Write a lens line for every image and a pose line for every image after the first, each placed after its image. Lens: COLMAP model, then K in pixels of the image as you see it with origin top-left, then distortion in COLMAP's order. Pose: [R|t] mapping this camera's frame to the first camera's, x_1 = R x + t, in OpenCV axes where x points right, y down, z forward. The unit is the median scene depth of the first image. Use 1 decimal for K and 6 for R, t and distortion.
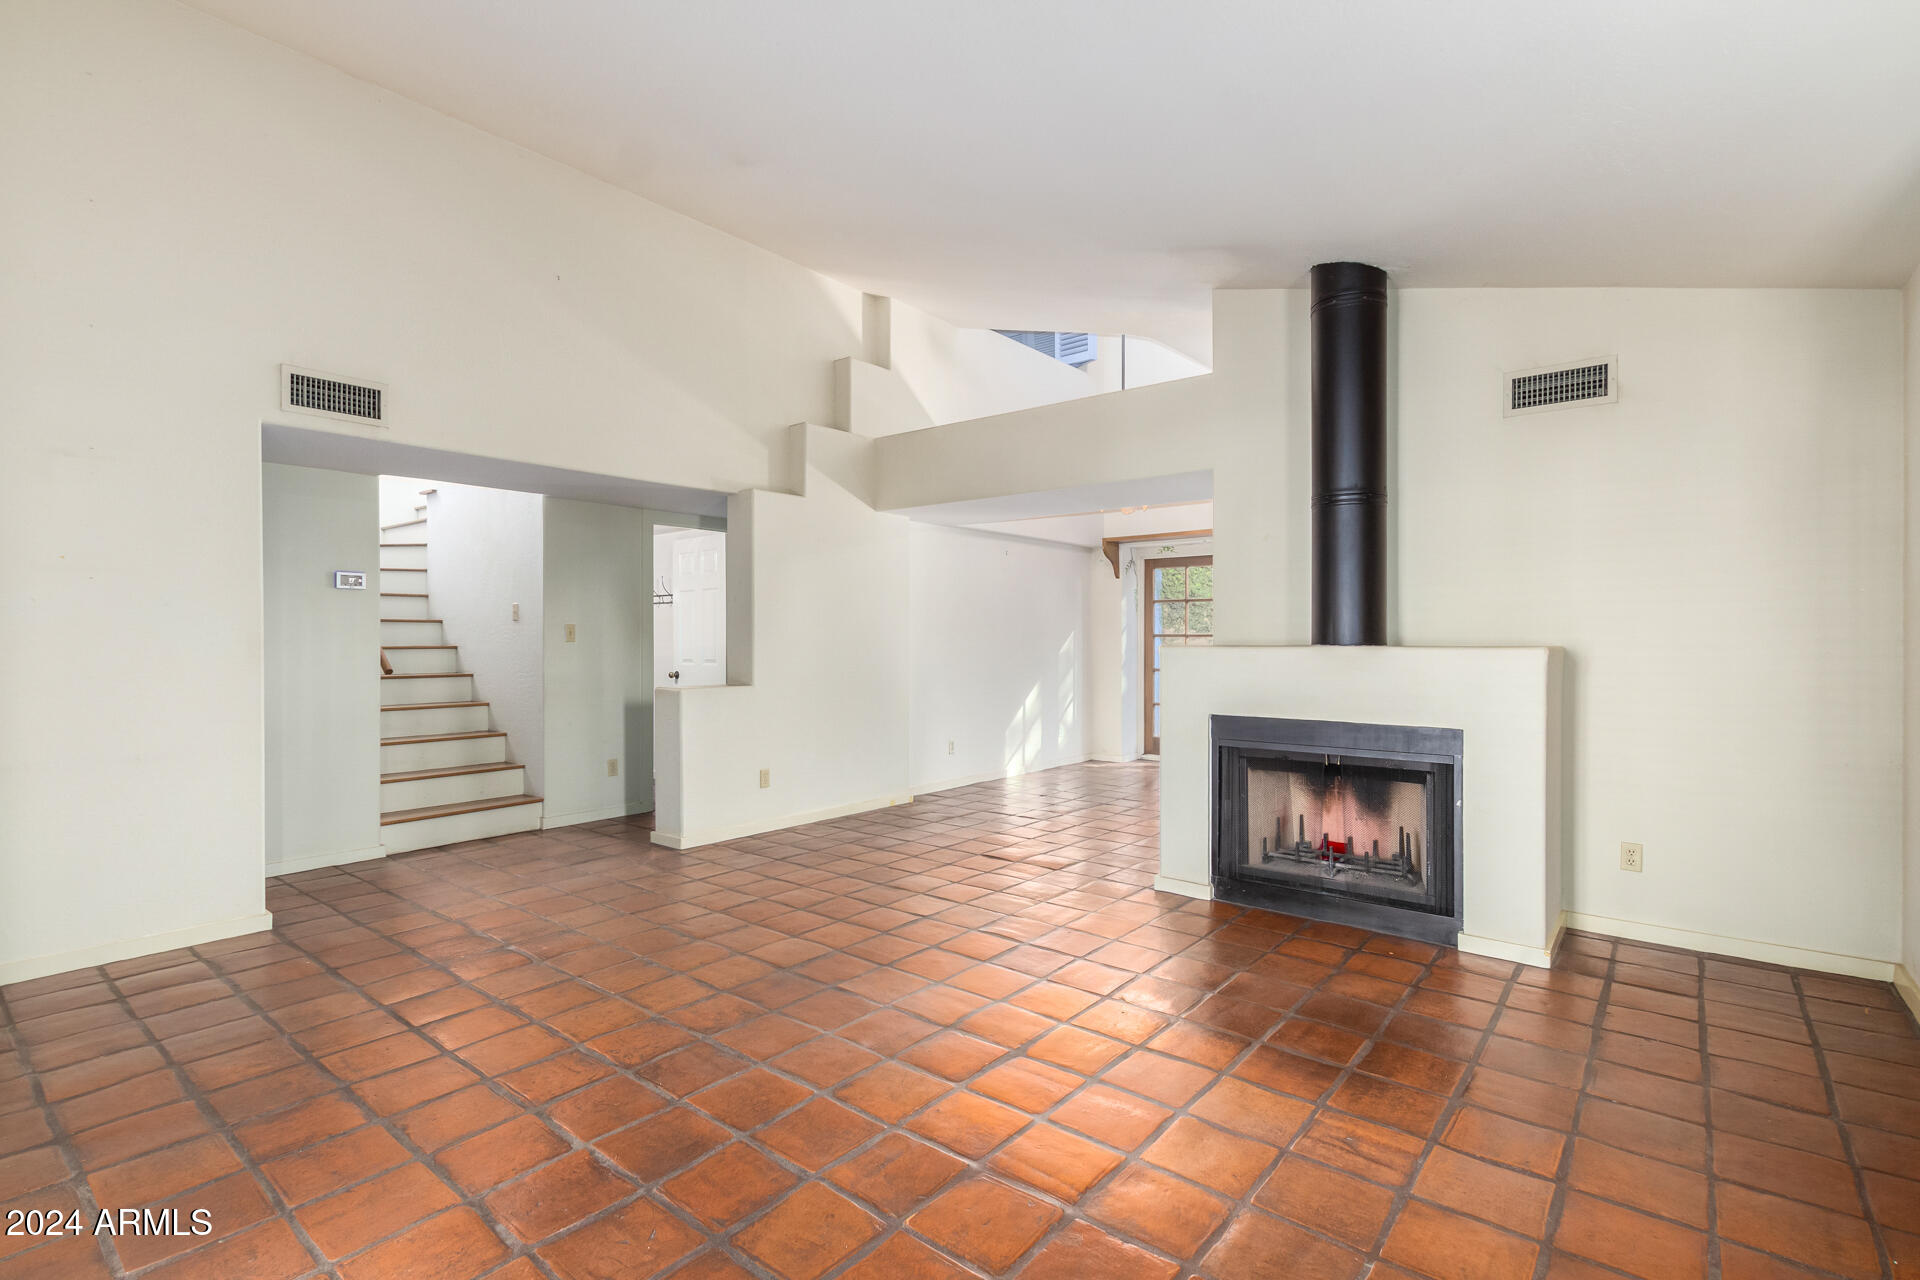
lens RADIAL K [[891.5, 0, 960.0], [0, 891.5, 640.0], [0, 0, 1]] dist [-0.019117, 0.000174]
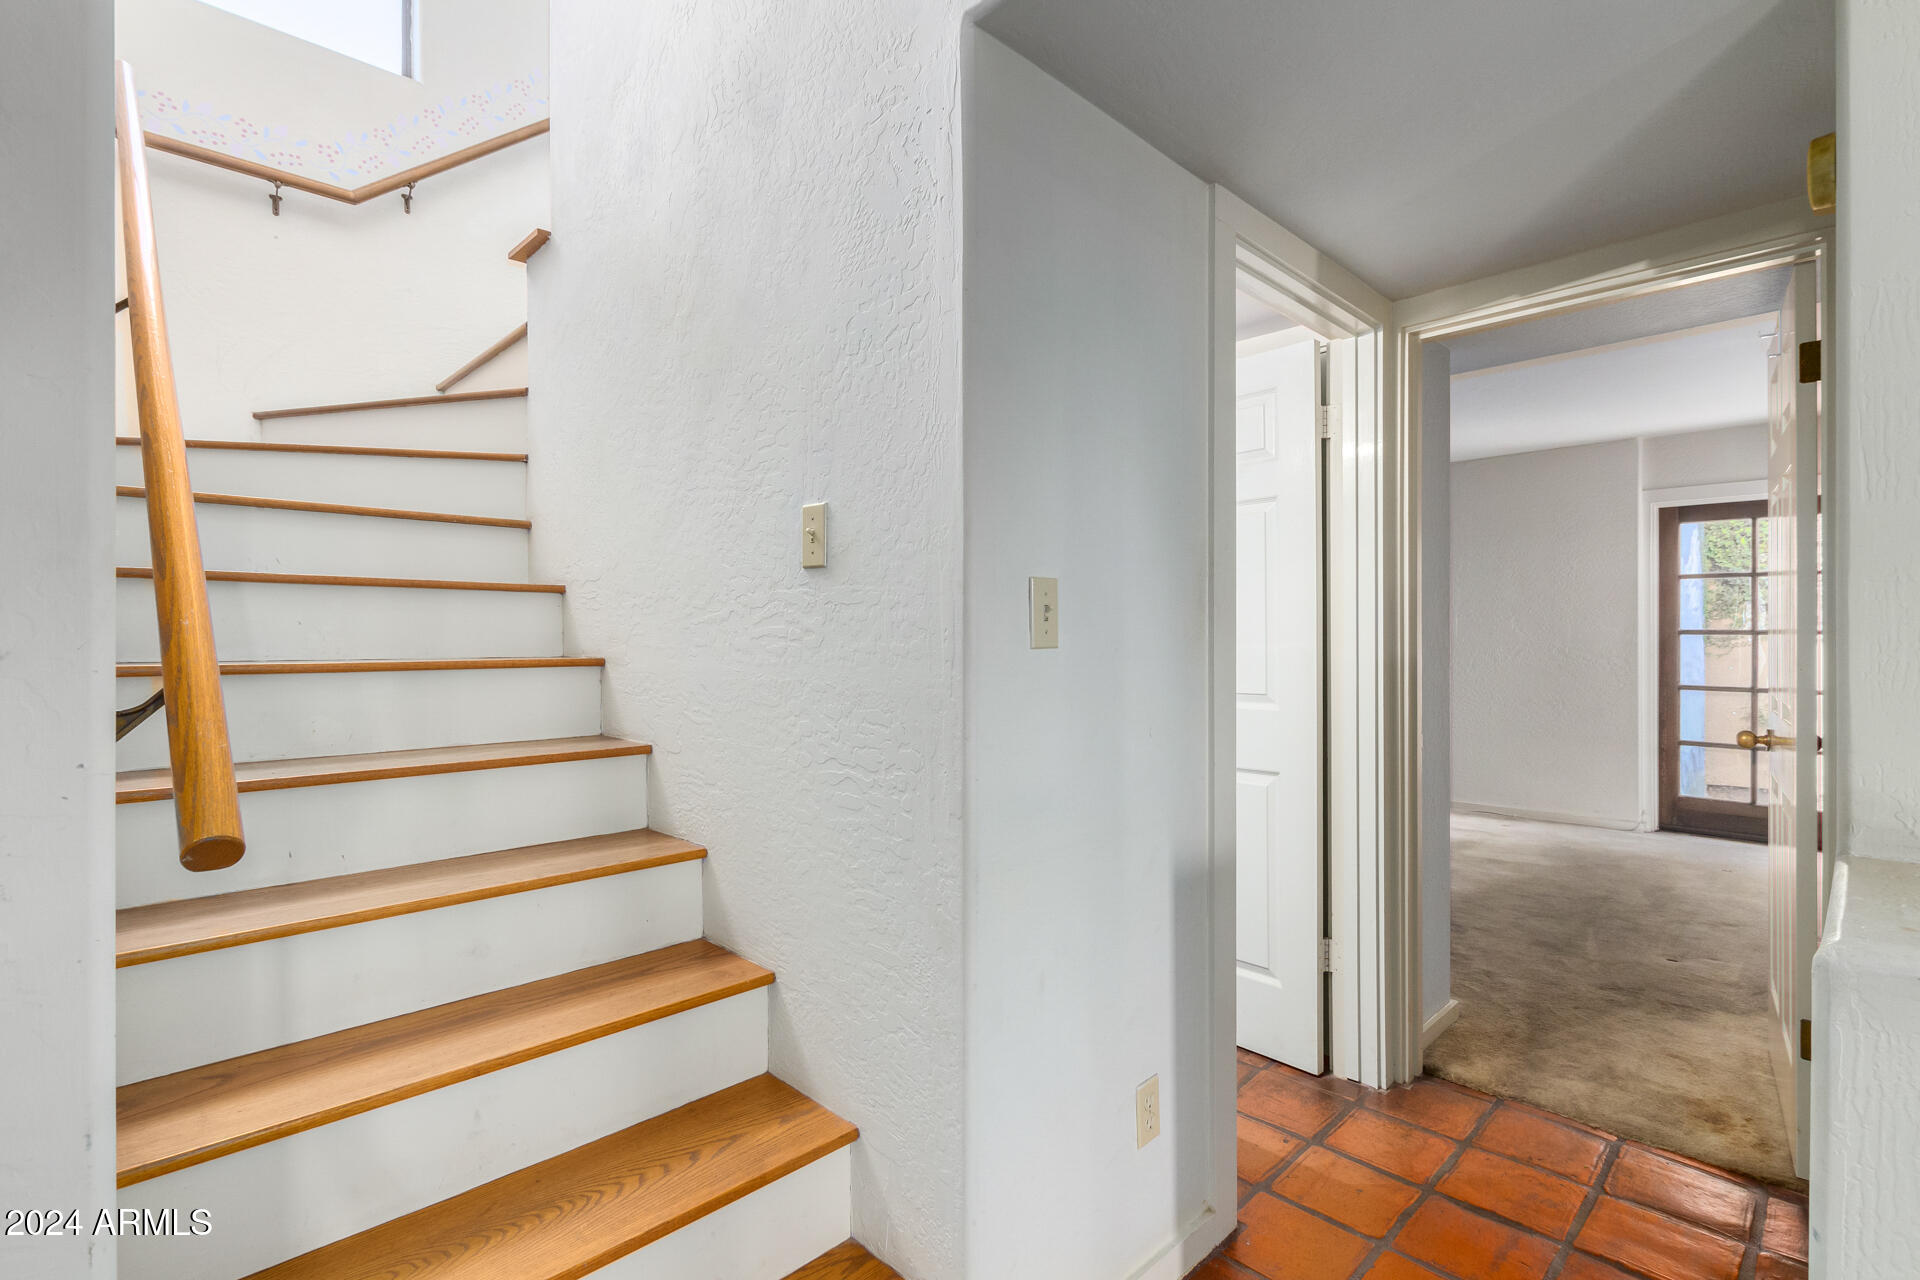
lens RADIAL K [[876.9, 0, 960.0], [0, 876.9, 640.0], [0, 0, 1]] dist [0.003349, 0.000110]
pose [[0.991966, -0.000986, -0.126497, -0.392702], [0.001011, 0.999999, 0.000135, -0.000555], [0.126497, -0.000261, 0.991967, 0.688638]]
